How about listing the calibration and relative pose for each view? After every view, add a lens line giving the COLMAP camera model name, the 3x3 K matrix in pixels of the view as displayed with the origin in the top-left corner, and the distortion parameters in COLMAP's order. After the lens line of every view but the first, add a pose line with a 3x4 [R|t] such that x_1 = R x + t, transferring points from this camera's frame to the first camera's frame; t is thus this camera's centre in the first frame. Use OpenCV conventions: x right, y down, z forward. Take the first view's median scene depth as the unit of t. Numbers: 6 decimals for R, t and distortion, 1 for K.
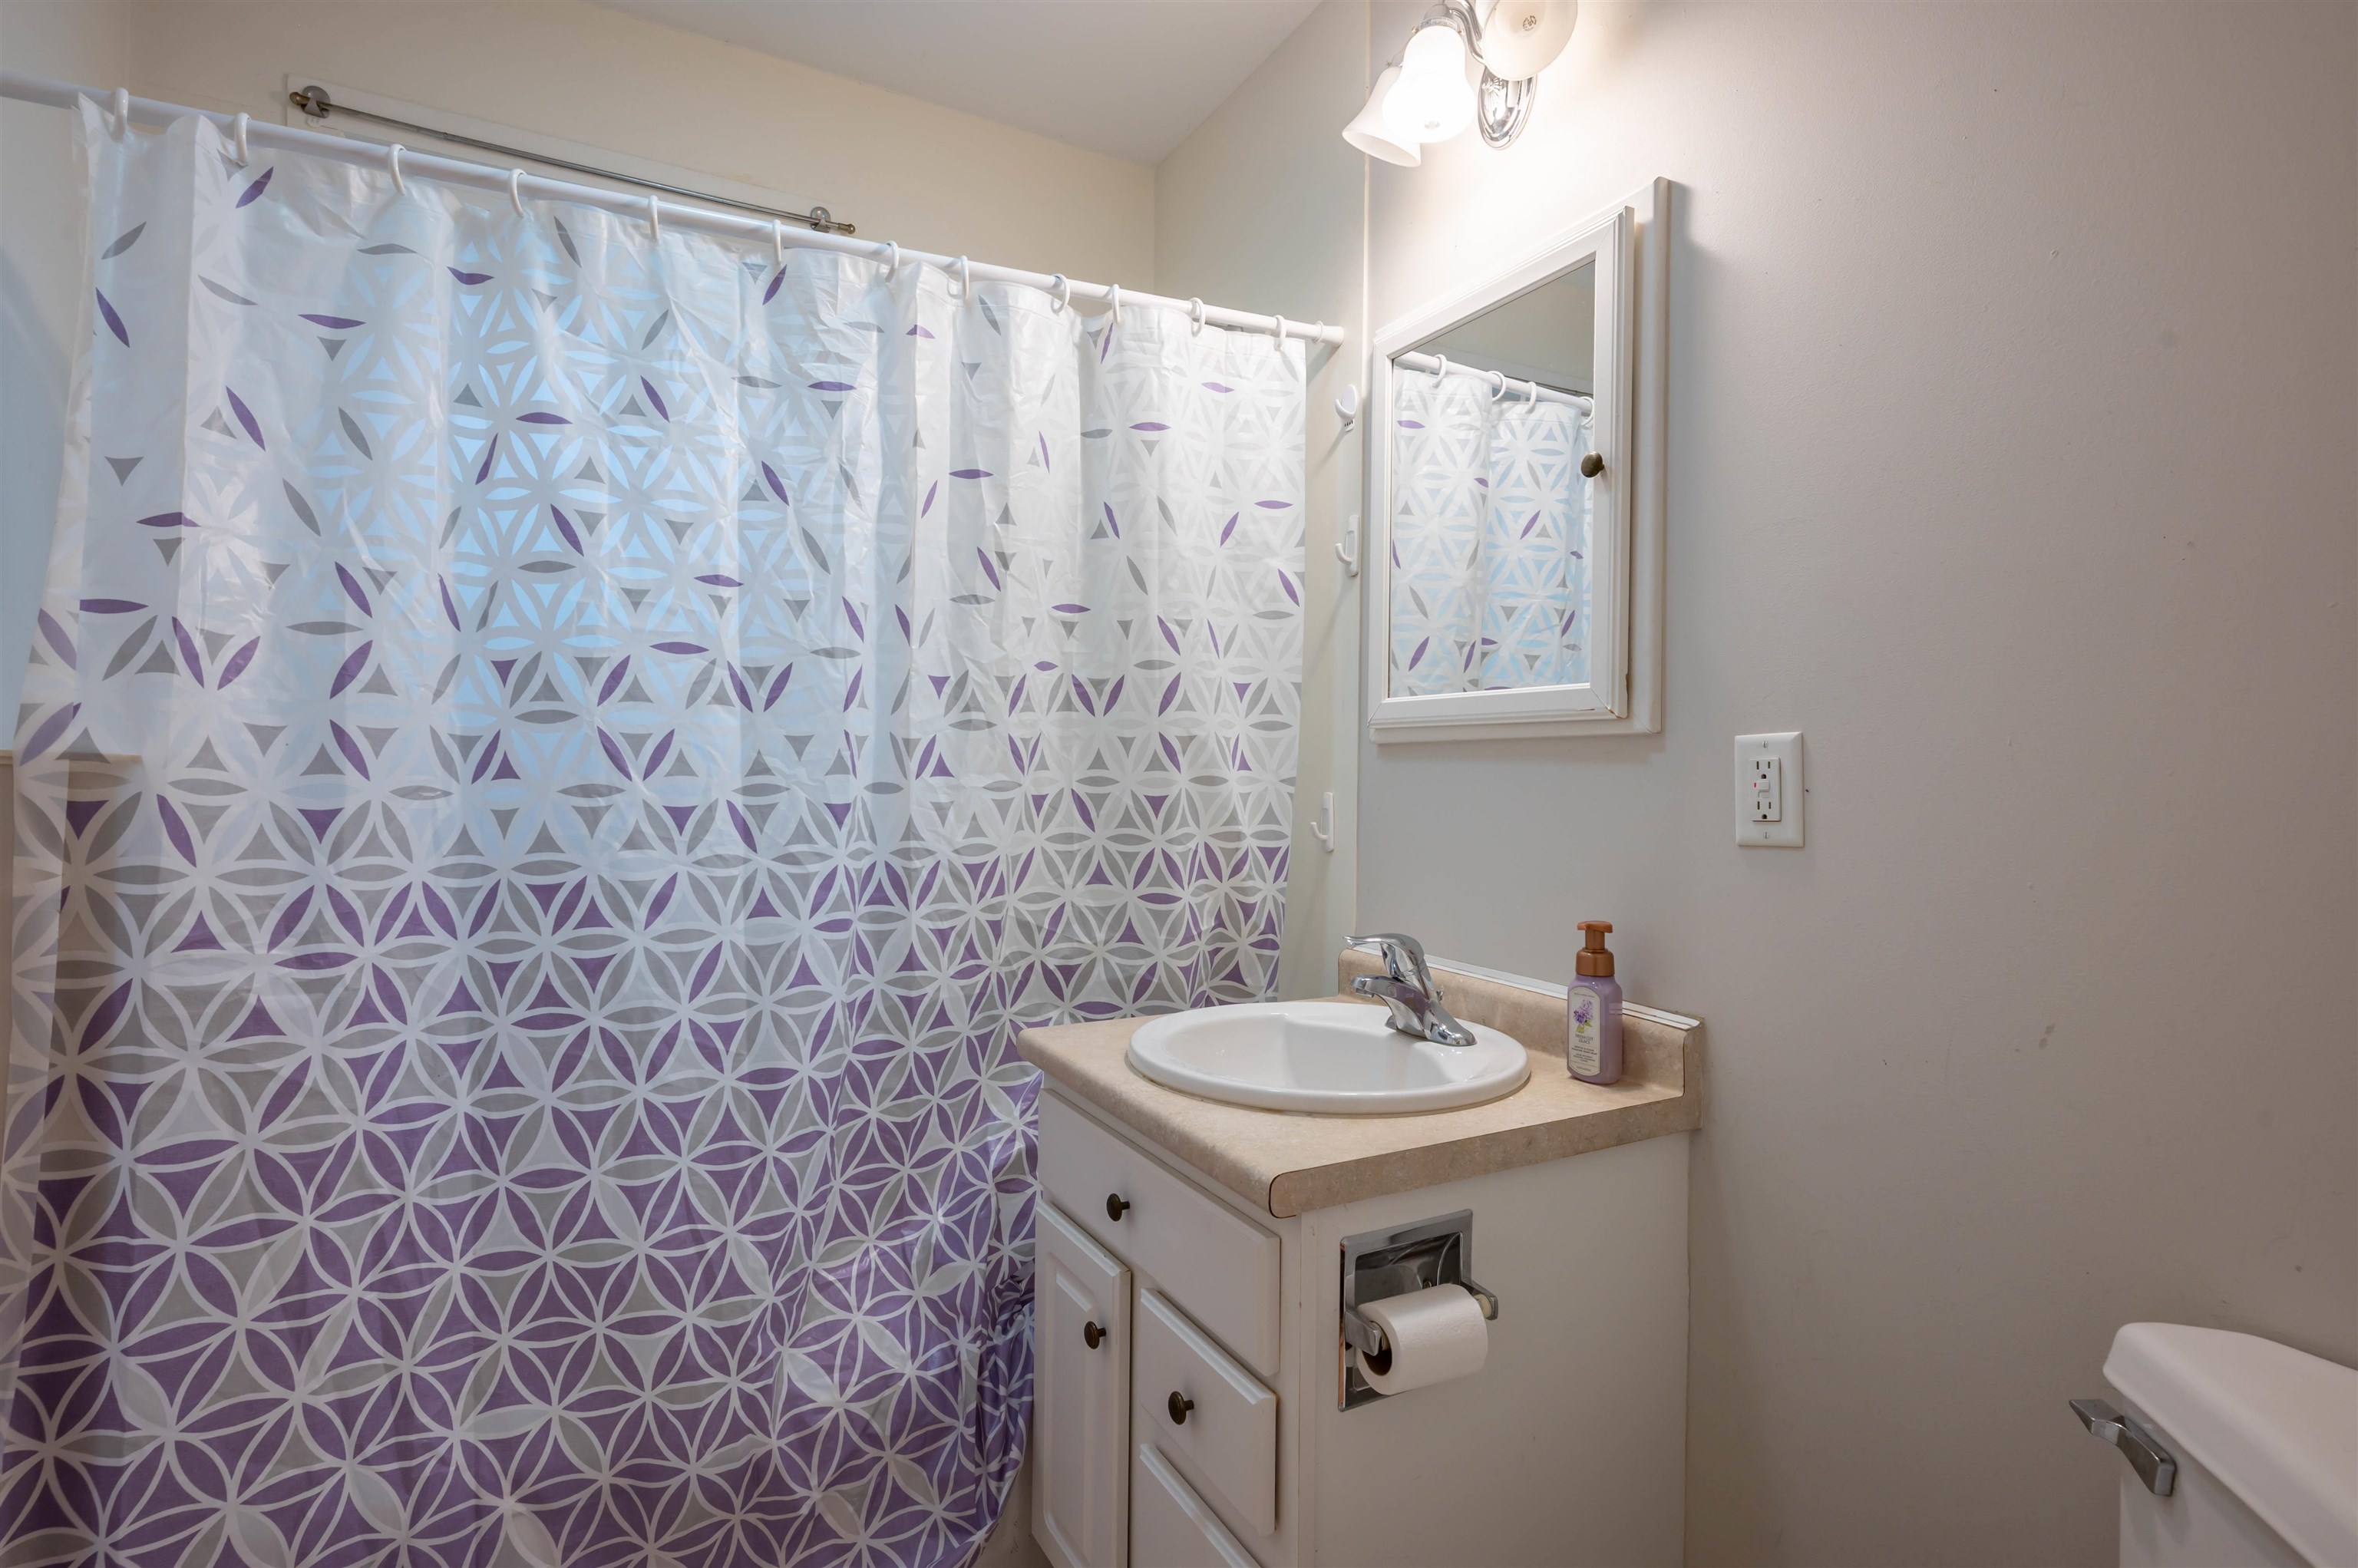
lens RADIAL K [[1146.6, 0, 1185.4], [0, 1146.6, 779.0], [0, 0, 1]] dist [-0.008934, 0.002939]
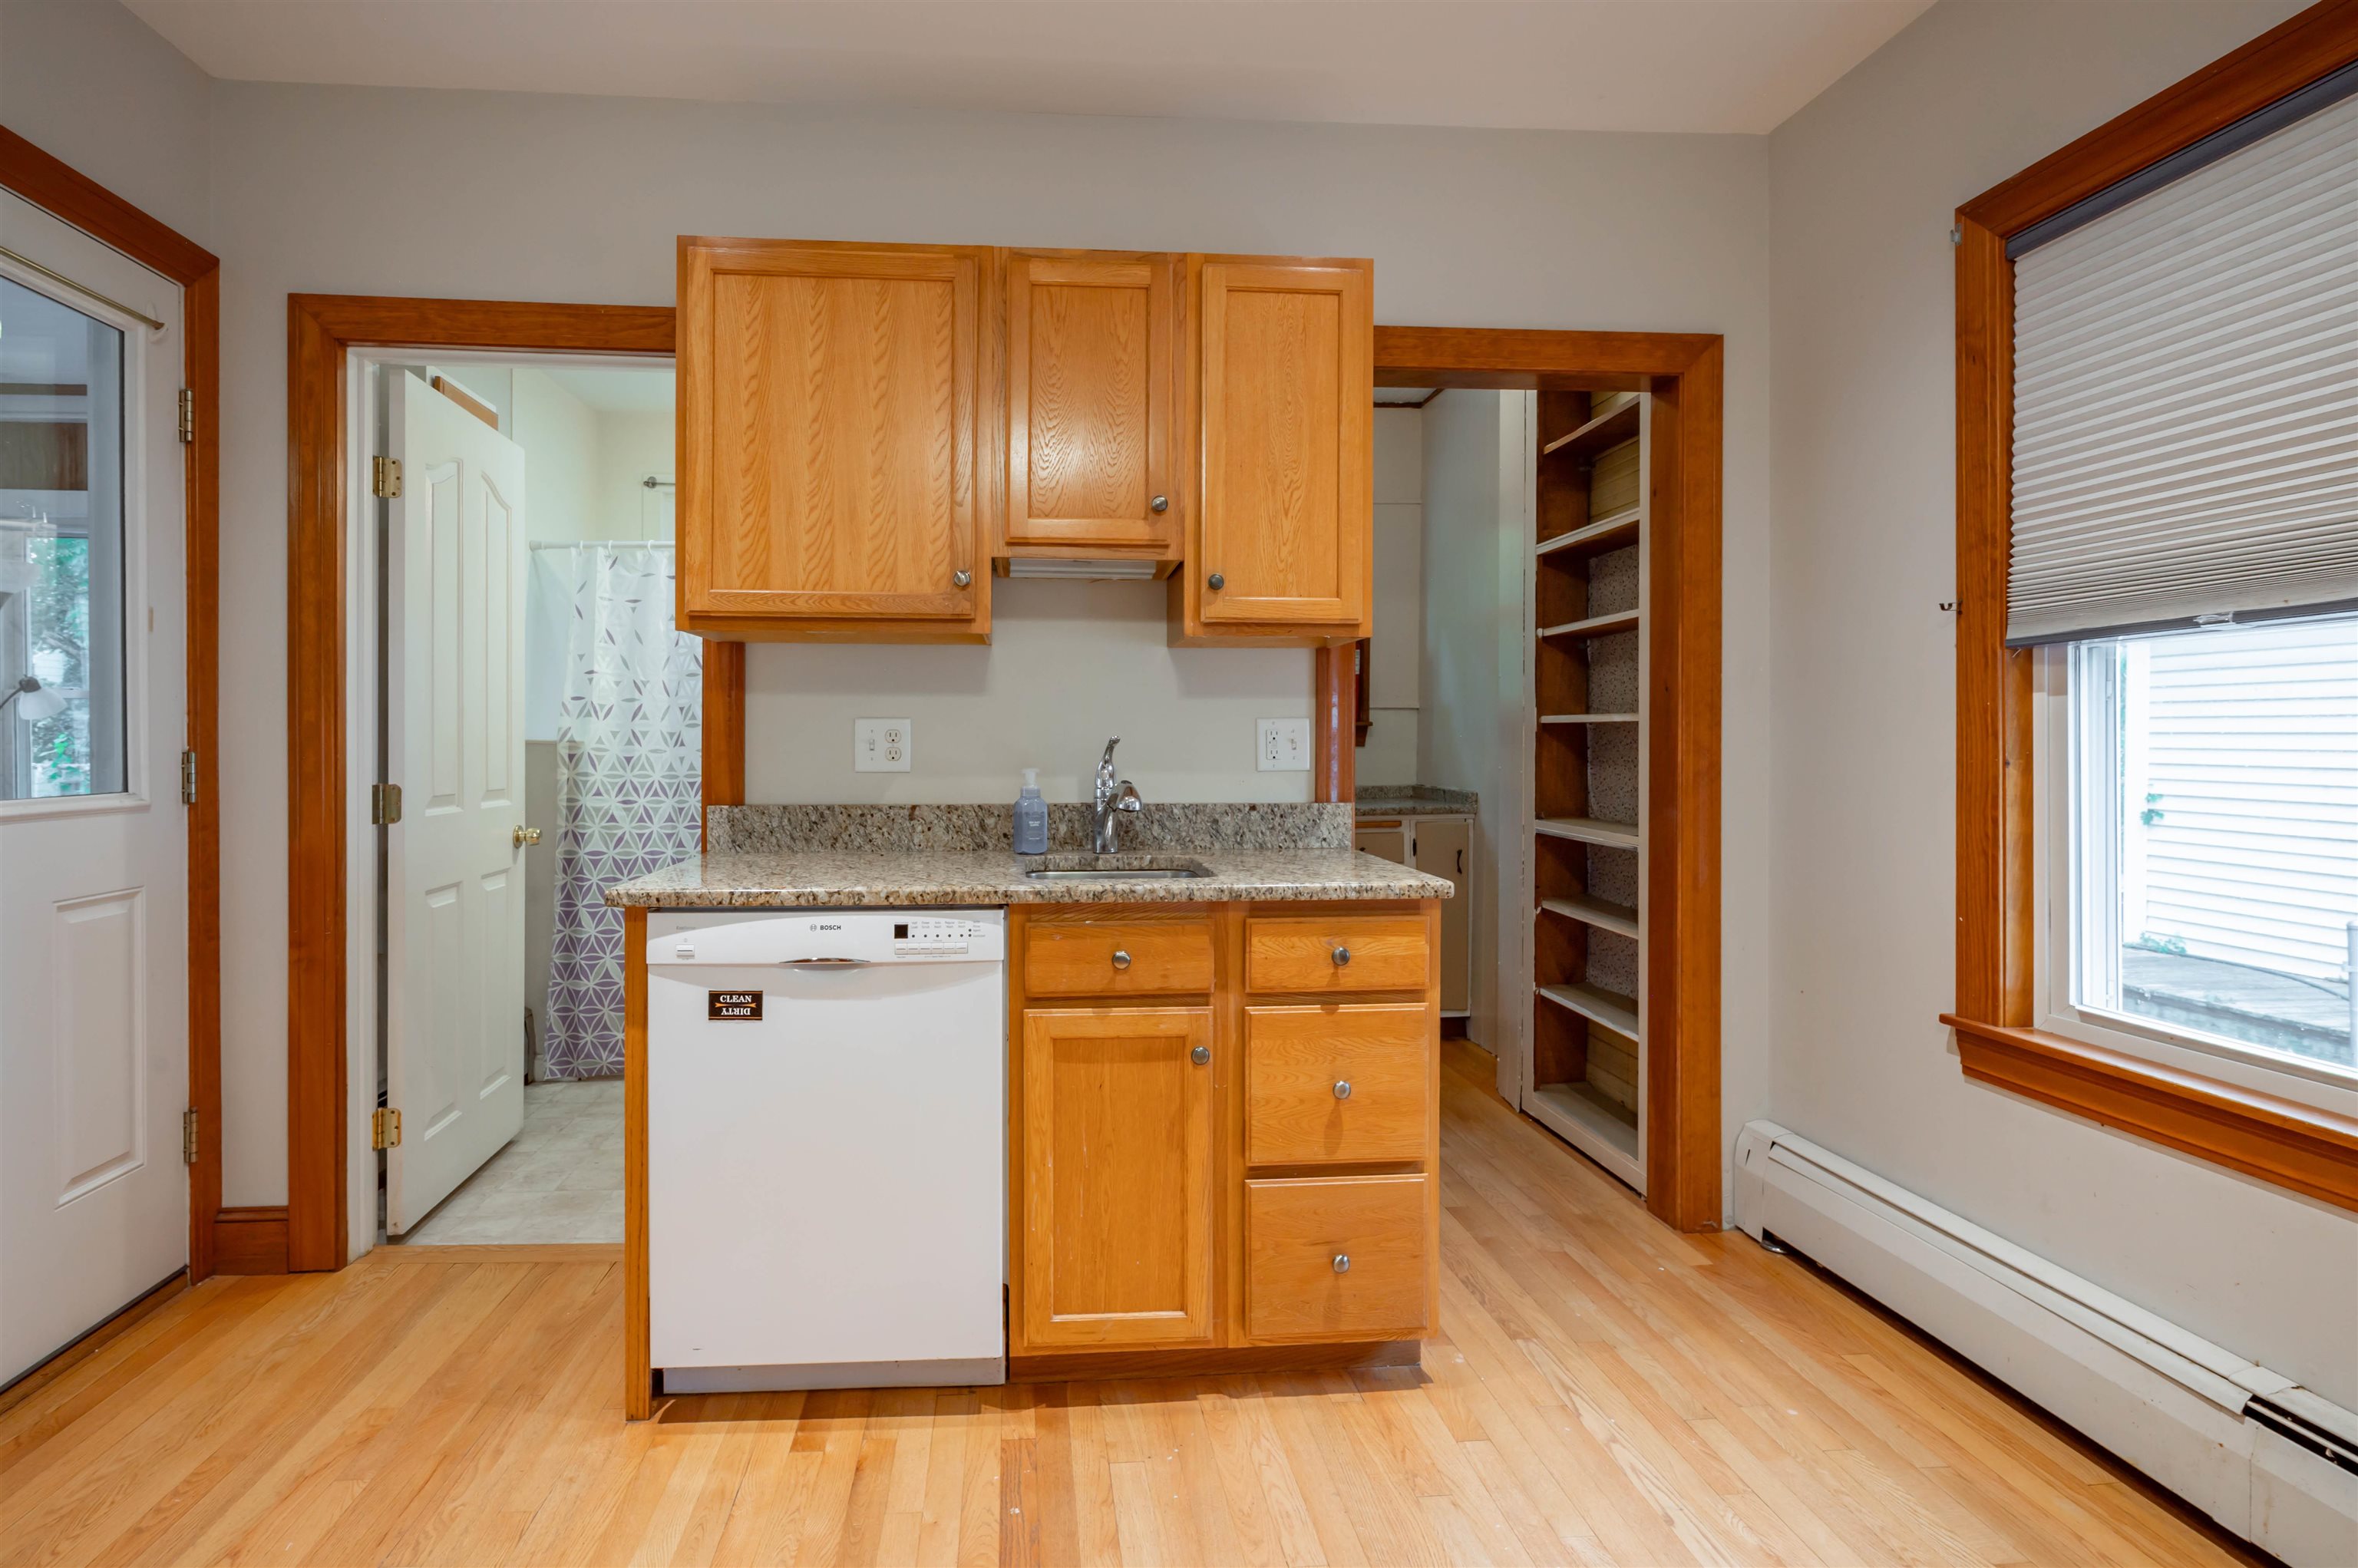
lens RADIAL K [[1166.2, 0, 1069.4], [0, 1166.2, 756.8], [0, 0, 1]] dist [-0.012485, 0.000266]
pose [[0.910415, -0.004032, -0.413676, 1.830307], [0.010030, 0.999874, 0.012329, -0.000618], [0.413574, -0.015374, 0.910341, -1.564157]]
